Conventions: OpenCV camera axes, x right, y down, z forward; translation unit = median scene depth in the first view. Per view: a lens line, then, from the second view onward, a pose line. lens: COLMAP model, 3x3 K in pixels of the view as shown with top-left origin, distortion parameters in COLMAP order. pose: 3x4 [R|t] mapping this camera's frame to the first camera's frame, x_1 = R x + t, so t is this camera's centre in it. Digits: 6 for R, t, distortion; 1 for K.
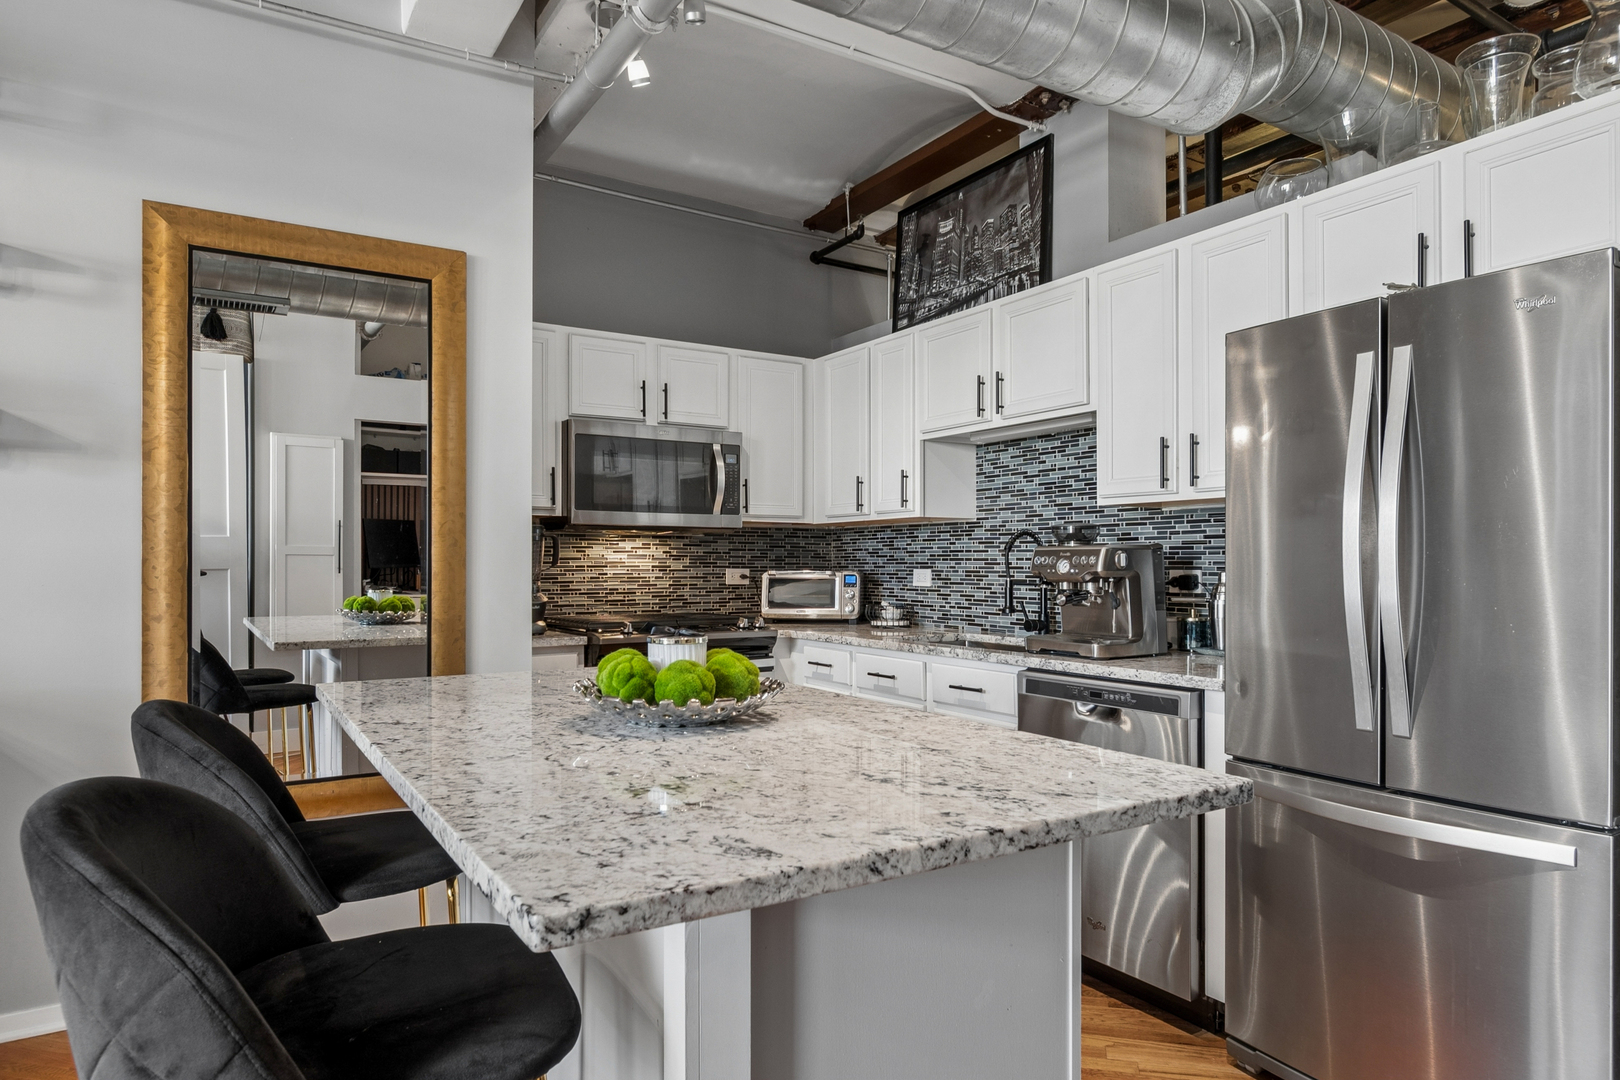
lens RADIAL K [[982.6, 0, 813.9], [0, 982.6, 560.8], [0, 0, 1]] dist [-0.001789, 0.001422]
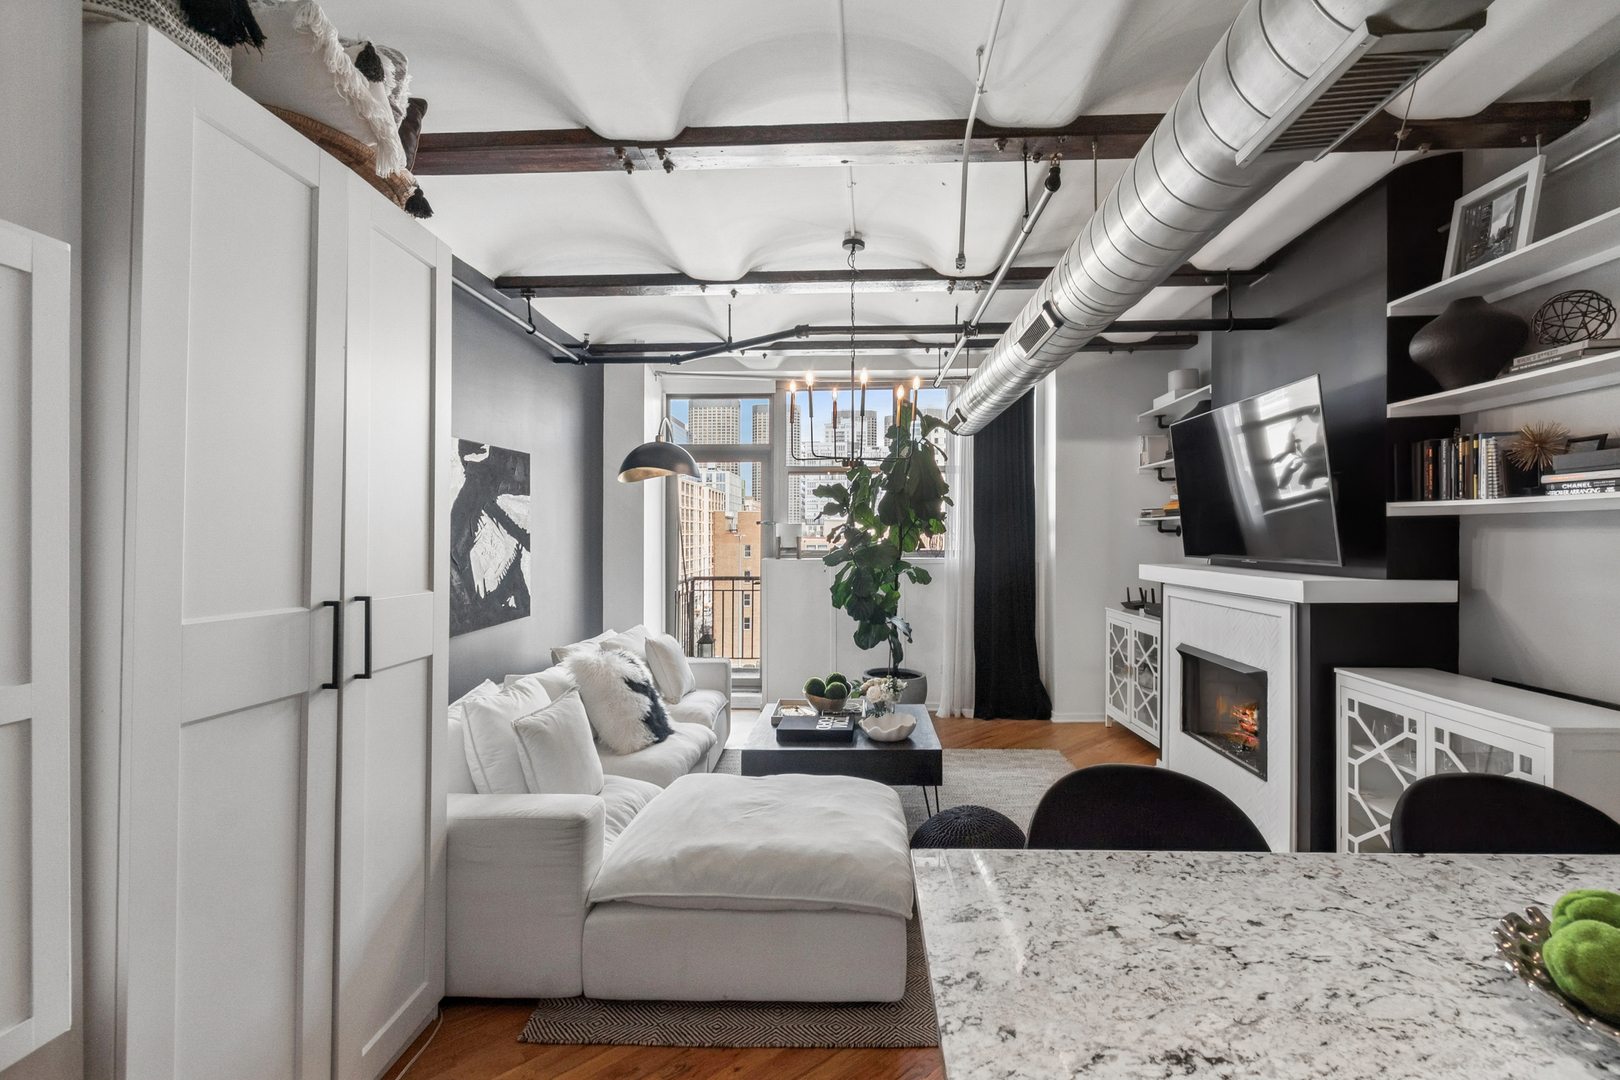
lens RADIAL K [[710.6, 0, 827.9], [0, 710.6, 531.5], [0, 0, 1]] dist [0.000907, -0.000775]
pose [[-0.555515, -0.009427, -0.831453, 0.859384], [0.004614, 0.999885, -0.014420, -0.248979], [0.831494, -0.011847, -0.555408, 1.271223]]
